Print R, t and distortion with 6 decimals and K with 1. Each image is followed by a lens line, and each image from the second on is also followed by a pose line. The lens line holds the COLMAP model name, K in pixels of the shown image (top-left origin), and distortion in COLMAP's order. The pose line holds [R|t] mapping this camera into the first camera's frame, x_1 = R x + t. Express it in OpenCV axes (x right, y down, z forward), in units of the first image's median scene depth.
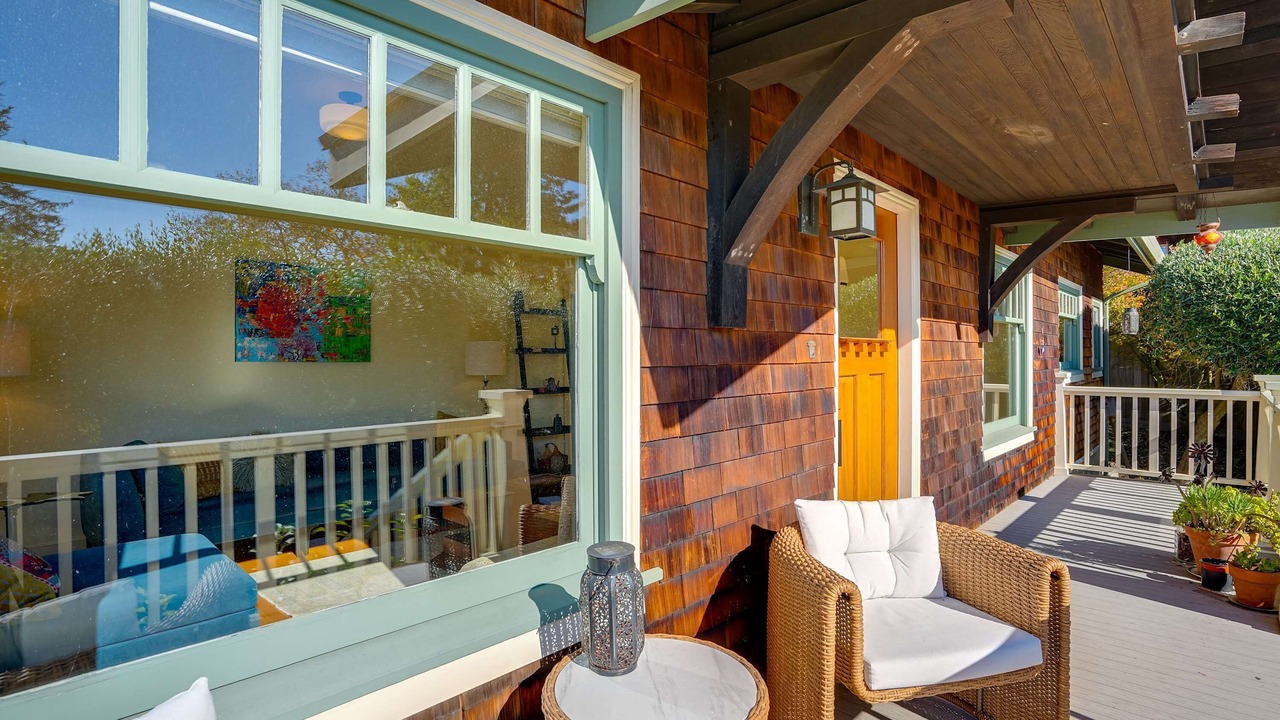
lens RADIAL K [[600.4, 0, 640.0], [0, 600.4, 360.0], [0, 0, 1]] dist [-0.060643, 0.025883]
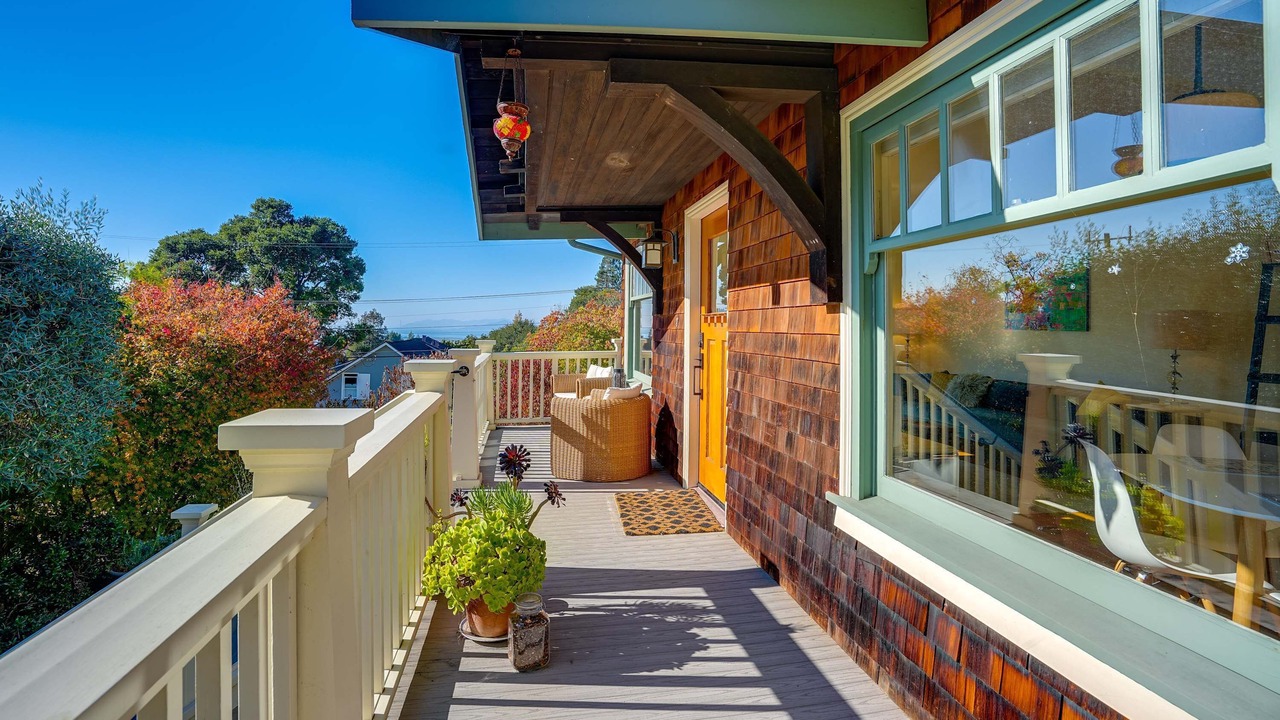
lens RADIAL K [[600.4, 0, 640.0], [0, 600.4, 360.0], [0, 0, 1]] dist [-0.060643, 0.025883]
pose [[-0.604074, 0.050135, -0.795349, 1.207834], [-0.007067, 0.997643, 0.068255, -0.016199], [0.796897, 0.046852, -0.602296, 1.288091]]
